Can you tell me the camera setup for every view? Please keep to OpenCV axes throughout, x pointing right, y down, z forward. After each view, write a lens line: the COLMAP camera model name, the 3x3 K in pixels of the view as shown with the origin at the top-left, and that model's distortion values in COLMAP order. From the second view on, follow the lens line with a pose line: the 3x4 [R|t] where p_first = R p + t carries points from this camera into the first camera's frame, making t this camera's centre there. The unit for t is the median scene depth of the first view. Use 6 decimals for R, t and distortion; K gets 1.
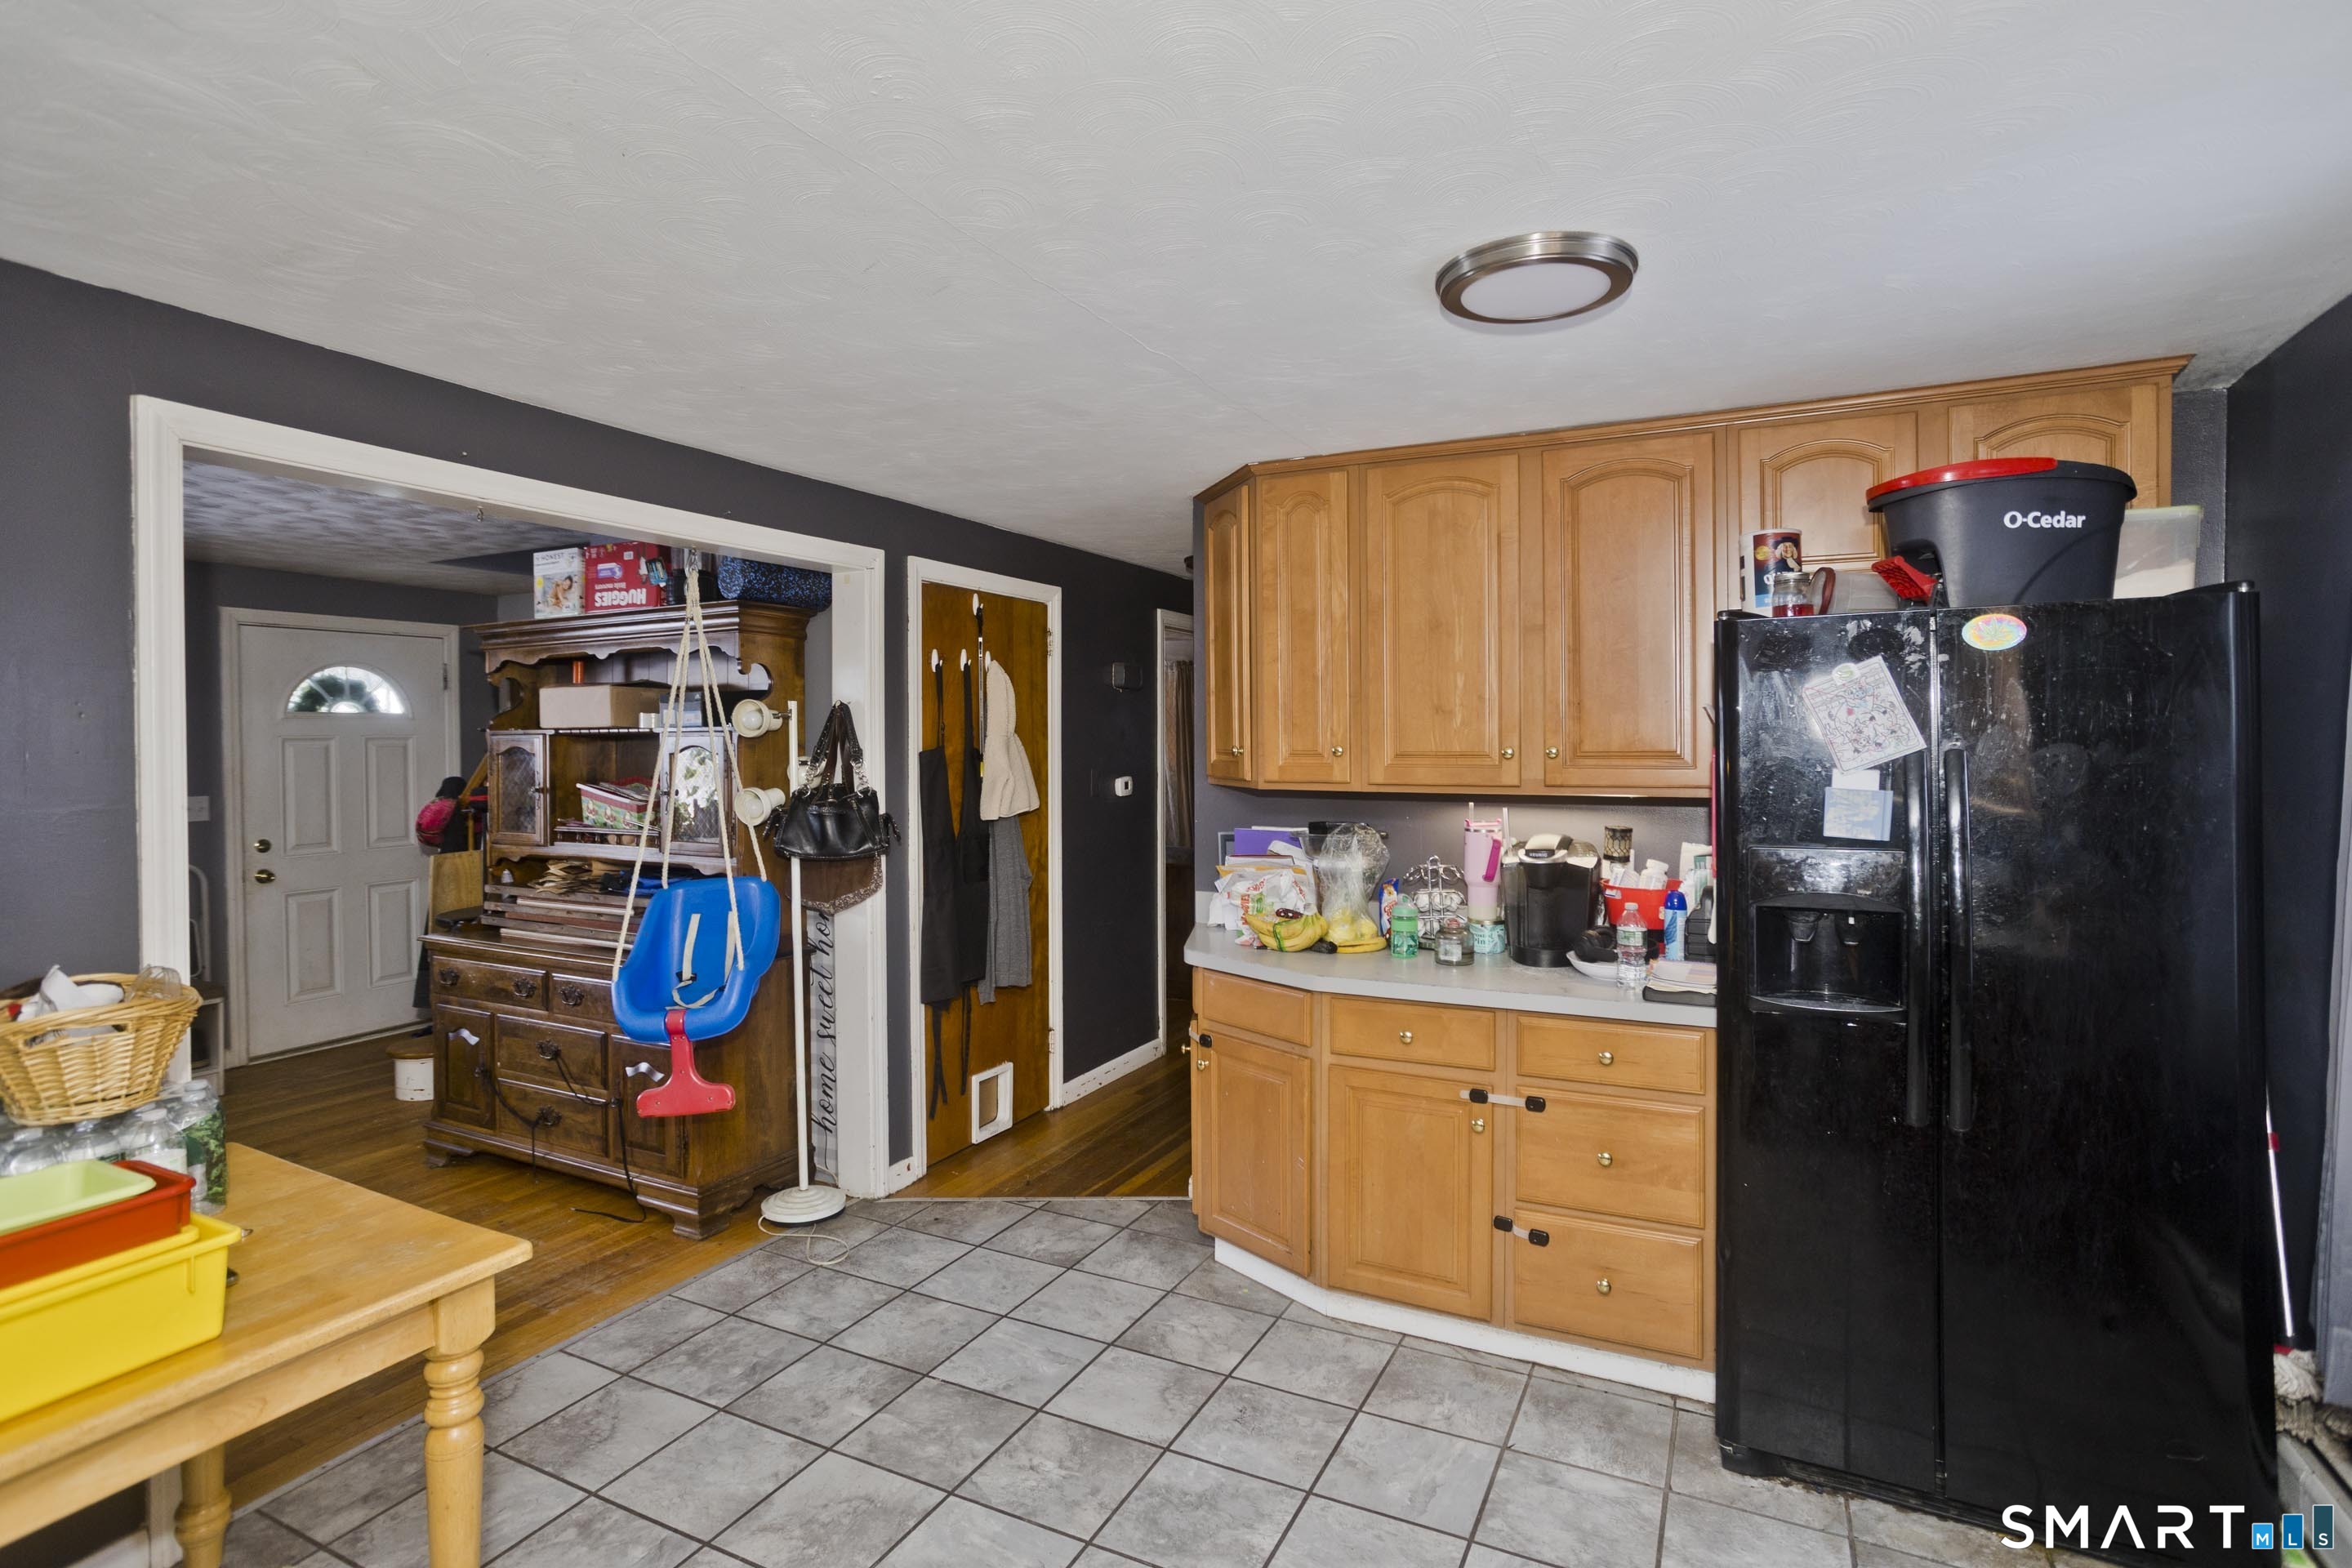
lens RADIAL K [[1168.8, 0, 1141.0], [0, 1168.8, 776.6], [0, 0, 1]] dist [-0.036909, 0.040907]
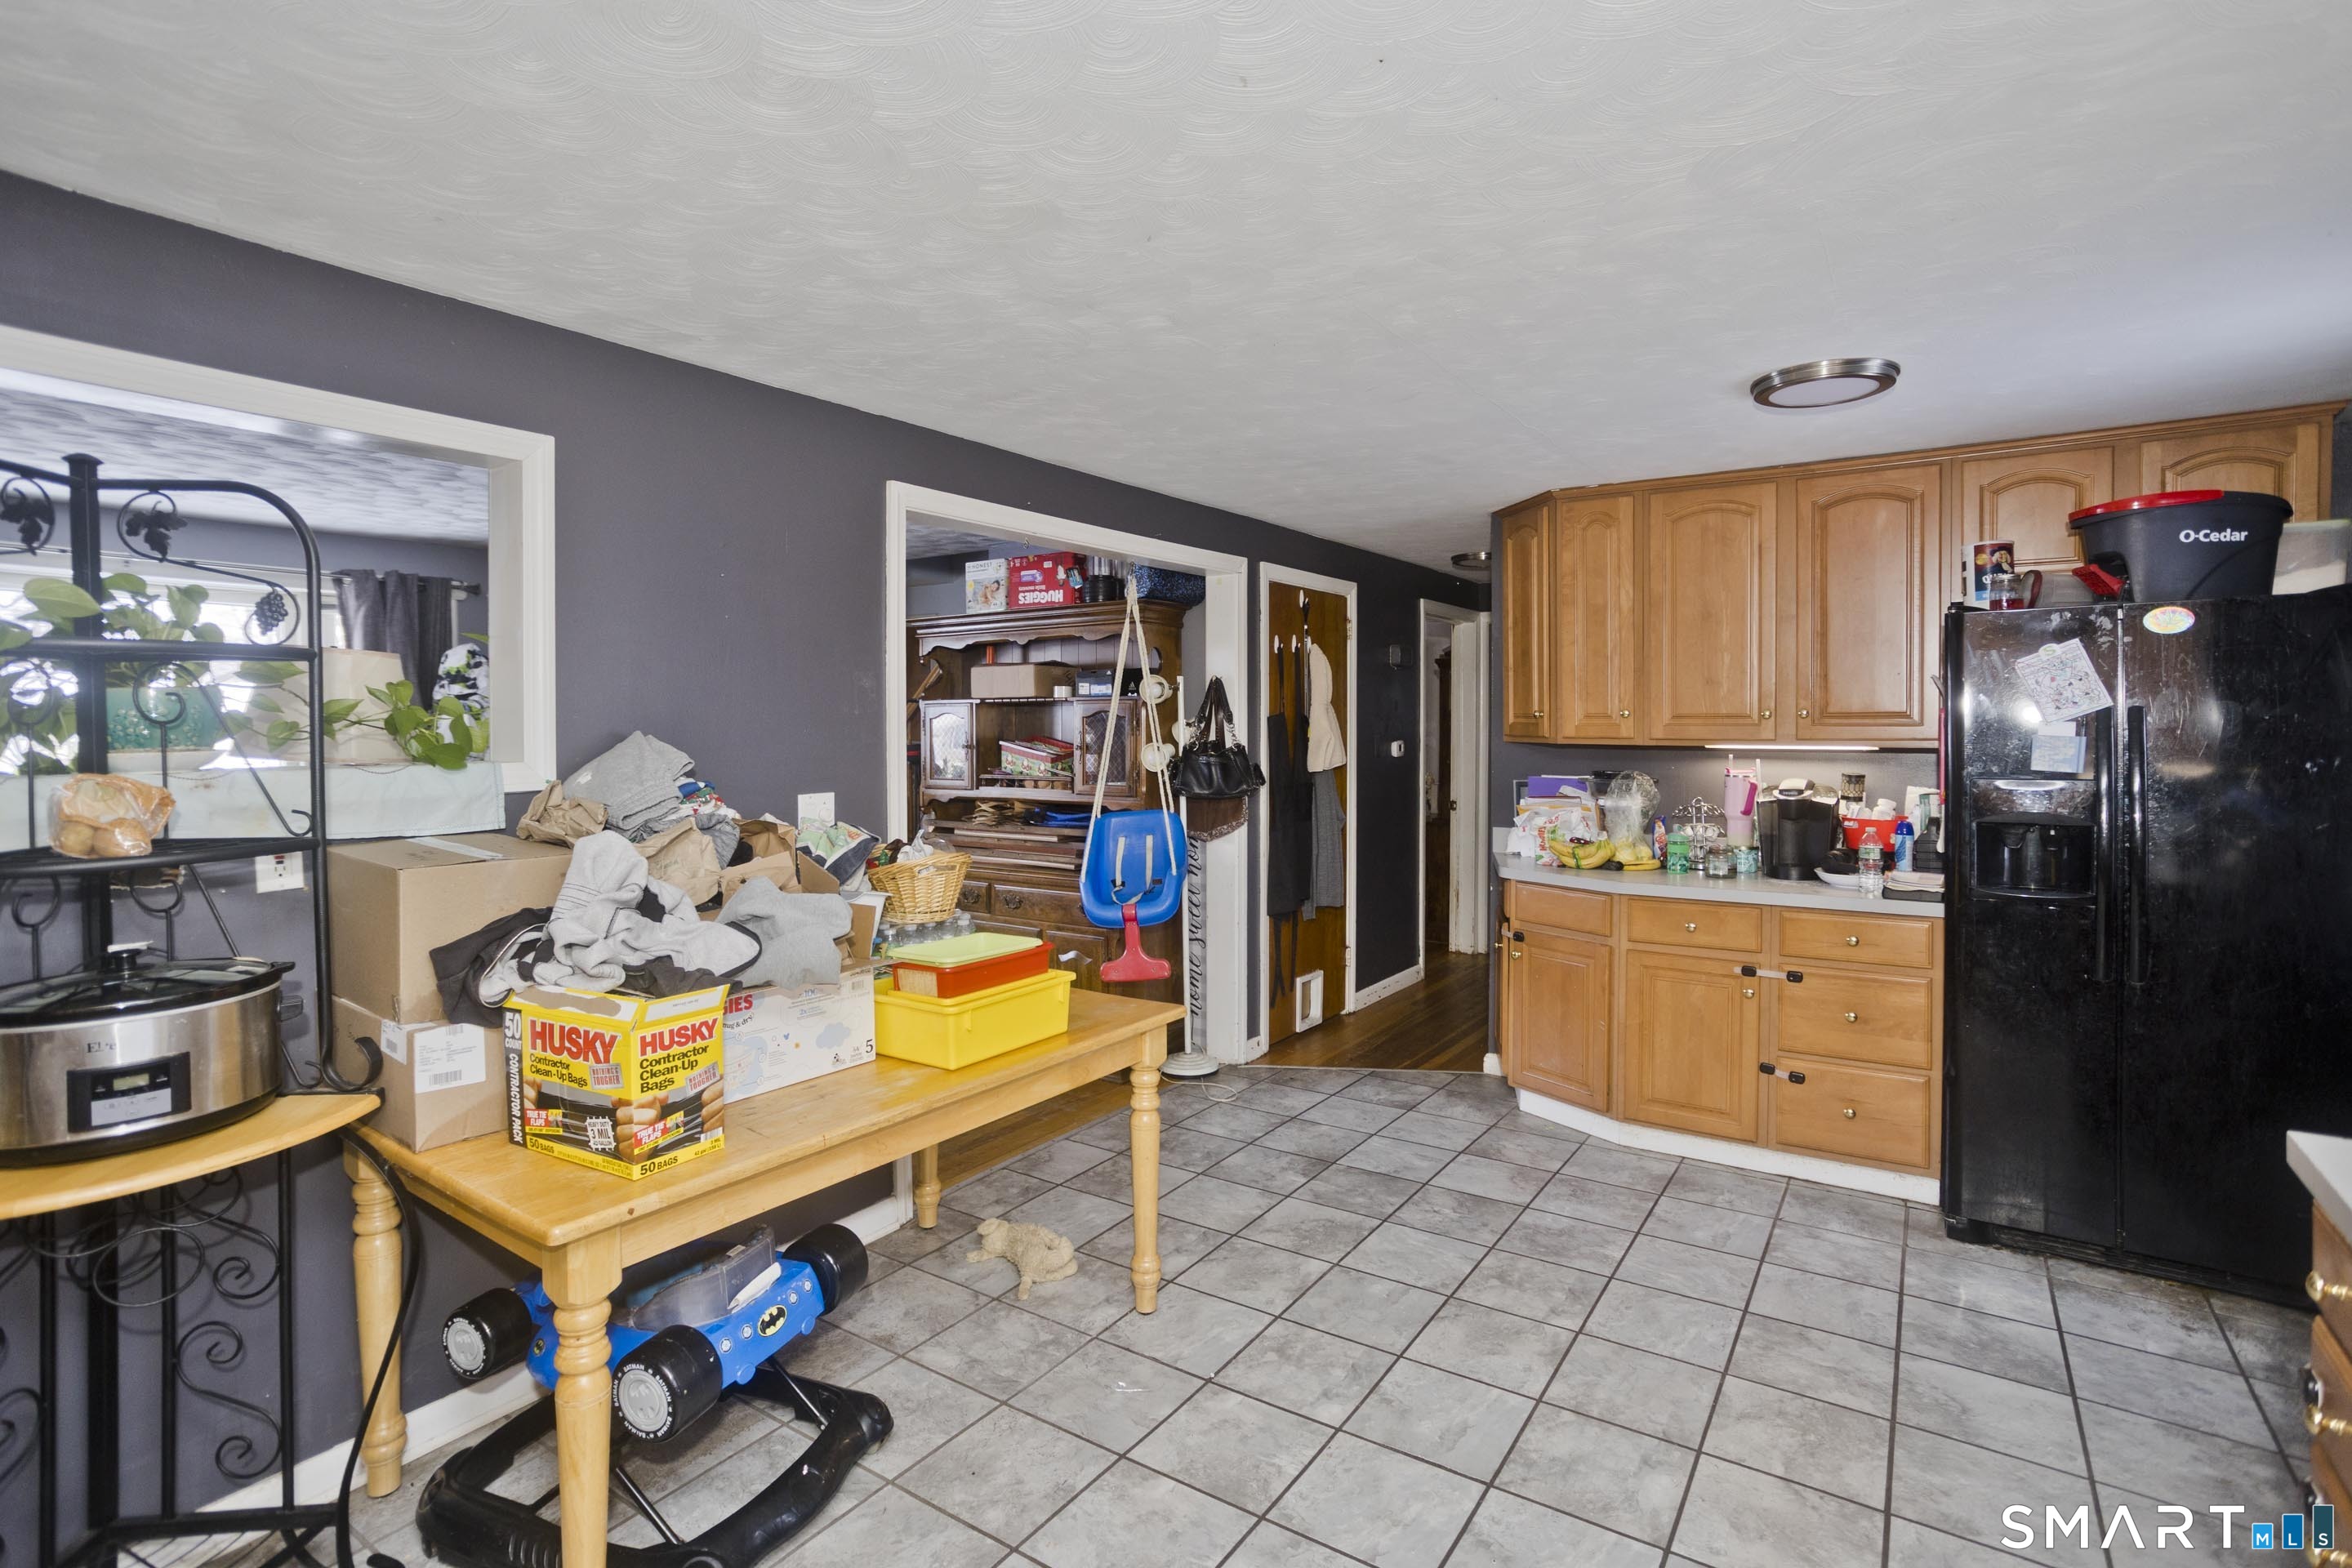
lens RADIAL K [[1163.2, 0, 1176.9], [0, 1163.2, 765.4], [0, 0, 1]] dist [-0.033499, 0.040038]
pose [[0.995048, 0.004415, -0.099295, -0.212857], [-0.003658, 0.999963, 0.007804, 0.029320], [0.099325, -0.007402, 0.995027, -0.349202]]
